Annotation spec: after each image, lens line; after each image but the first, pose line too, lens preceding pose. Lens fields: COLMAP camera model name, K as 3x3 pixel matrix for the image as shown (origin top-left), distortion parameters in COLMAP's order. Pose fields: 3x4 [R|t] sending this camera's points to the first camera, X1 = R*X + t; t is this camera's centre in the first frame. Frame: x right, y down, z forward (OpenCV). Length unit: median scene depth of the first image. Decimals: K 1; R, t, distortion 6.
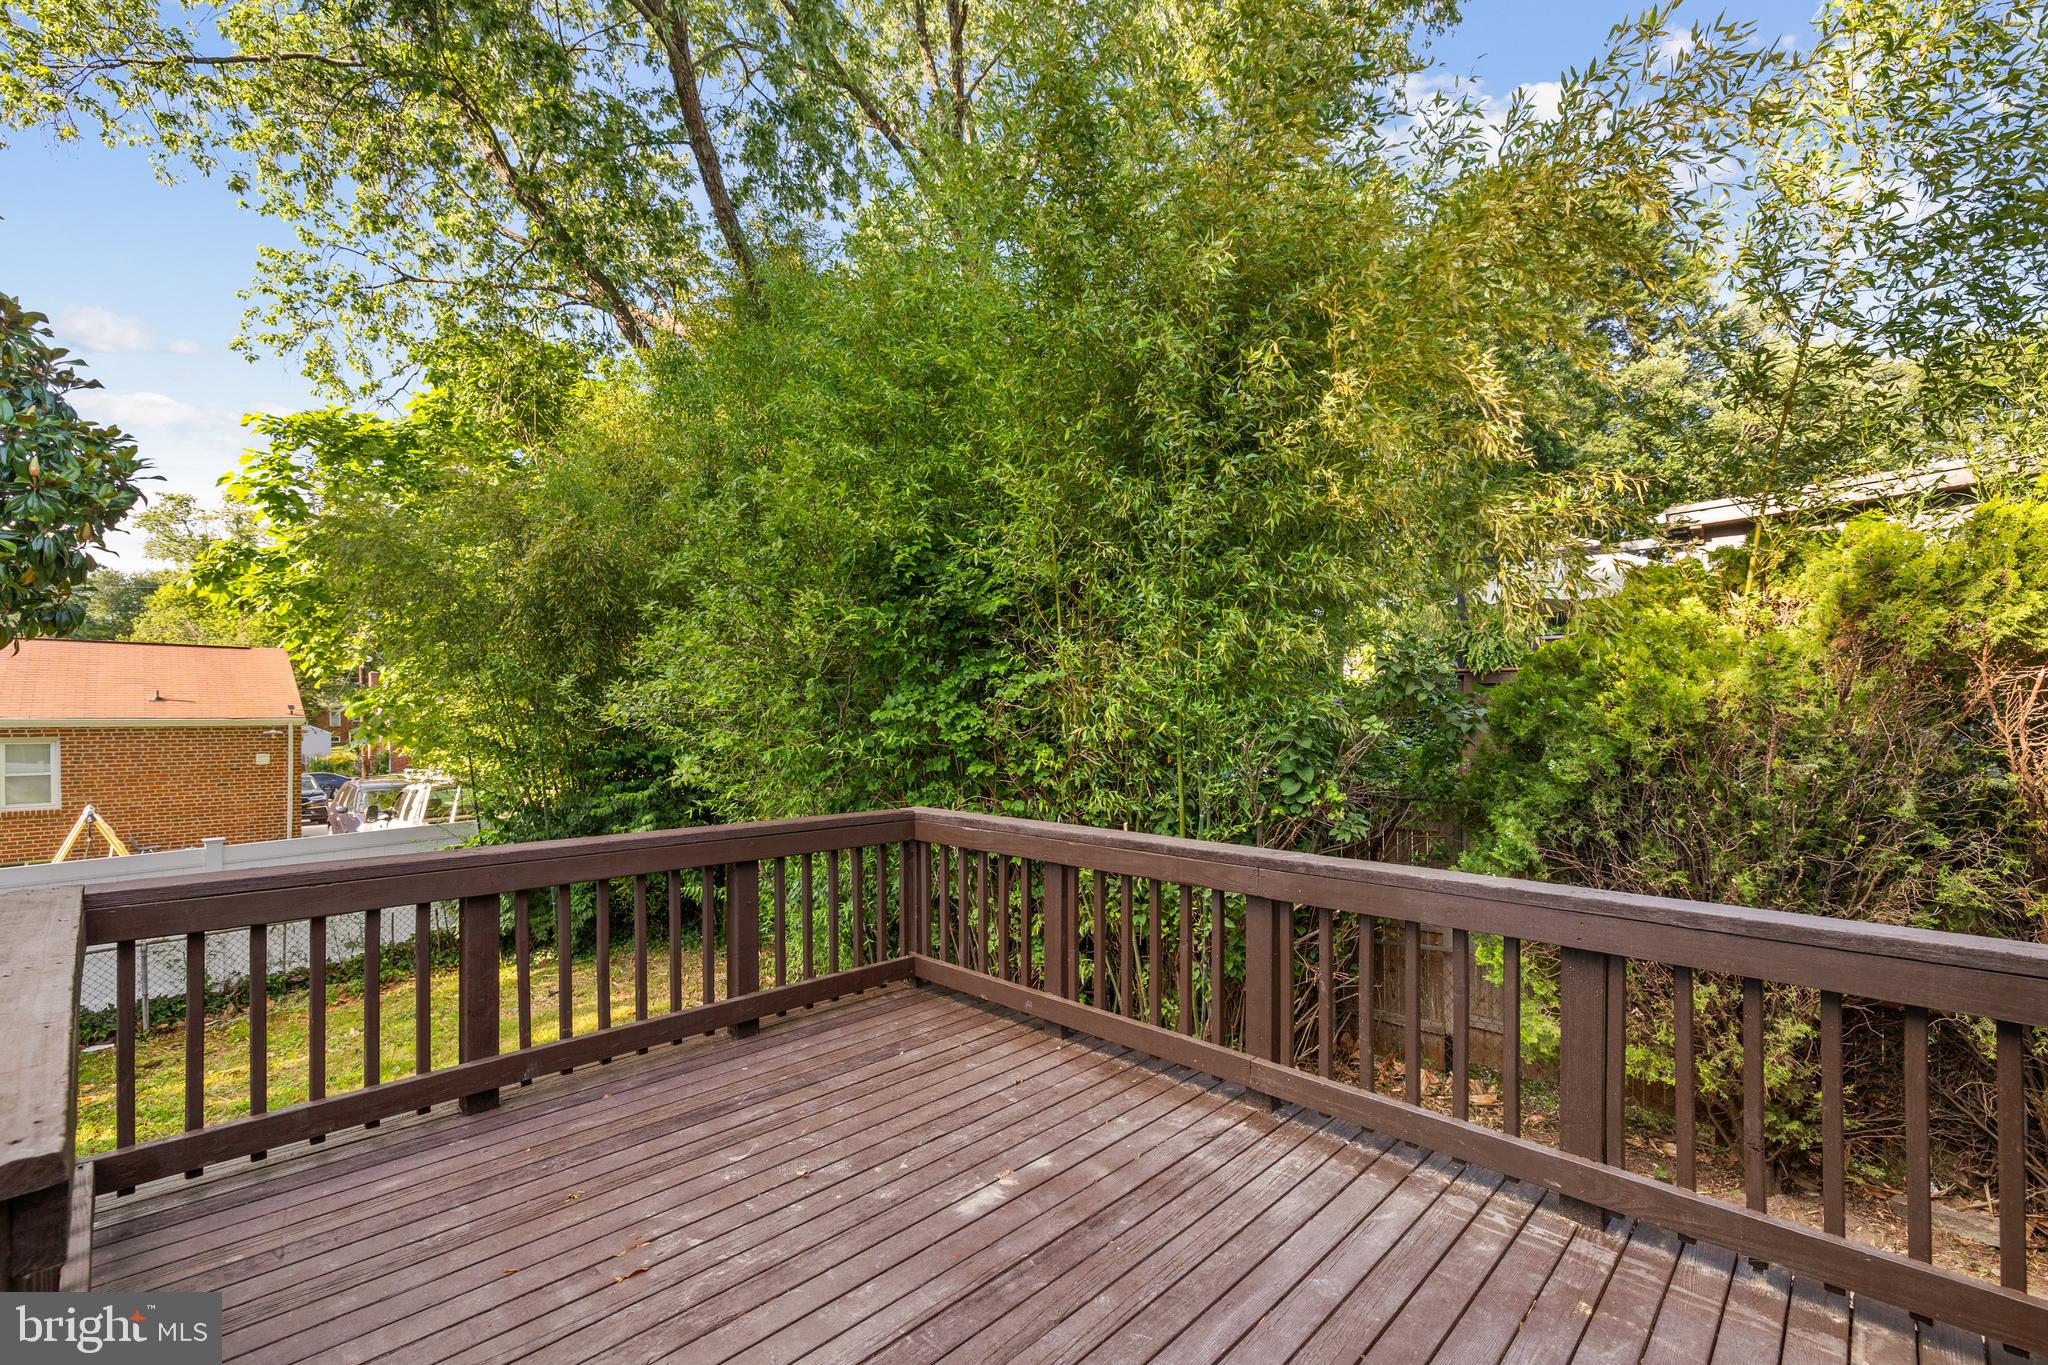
lens RADIAL K [[869.4, 0, 1015.7], [0, 869.4, 765.9], [0, 0, 1]] dist [-0.000540, -0.000033]
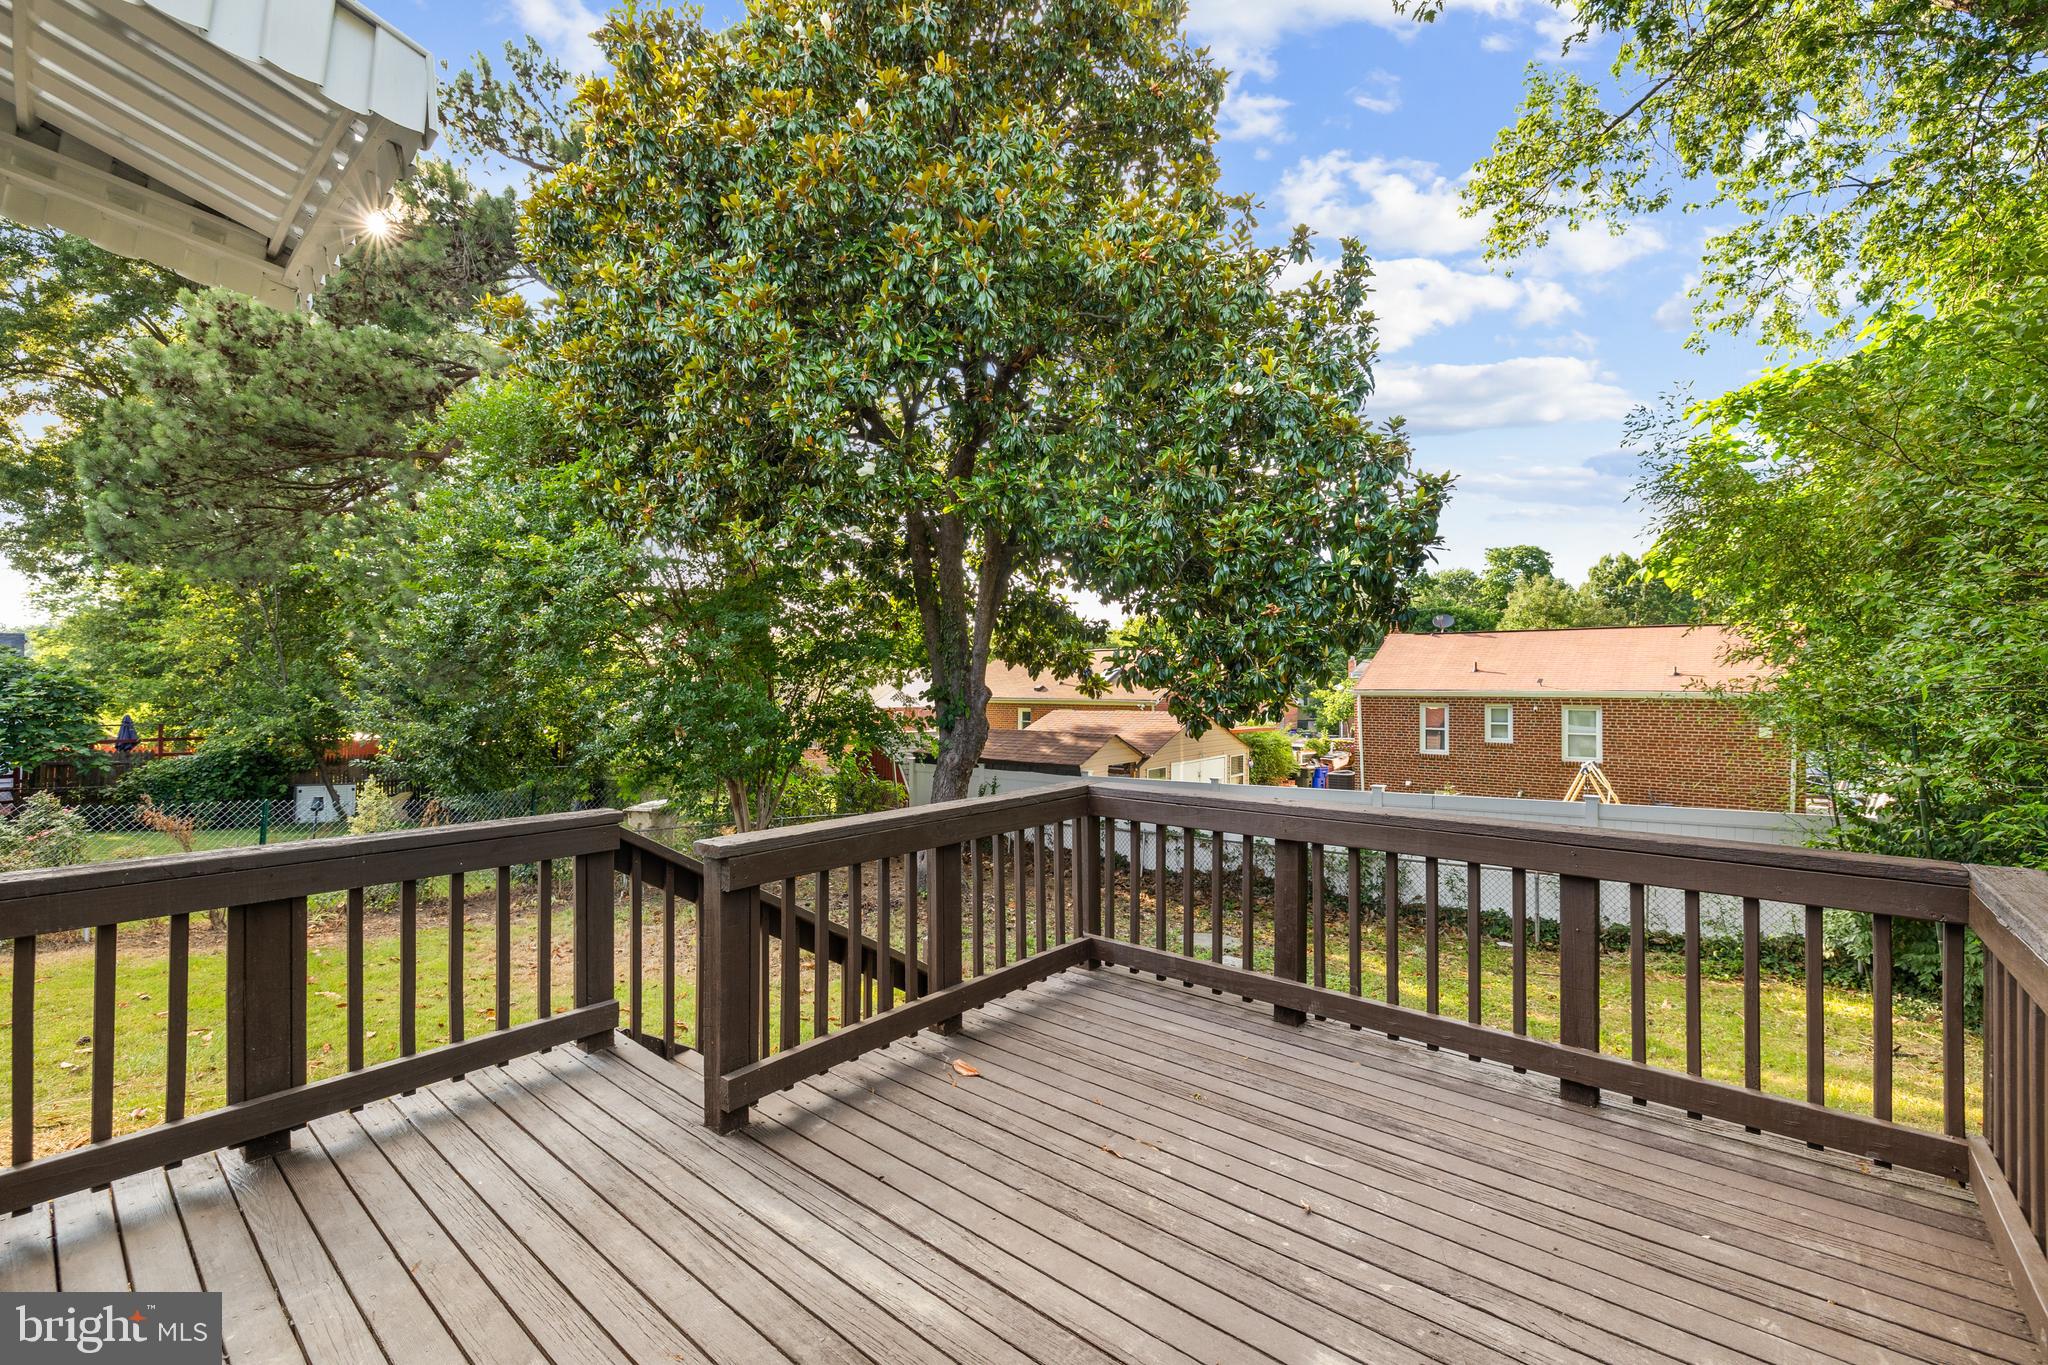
lens RADIAL K [[868.7, 0, 1016.1], [0, 868.7, 689.1], [0, 0, 1]] dist [0.001307, -0.000298]
pose [[0.070547, 0.004589, -0.997498, 0.291380], [-0.062997, 0.998014, 0.000136, -0.015977], [0.995517, 0.062829, 0.070696, 0.295215]]
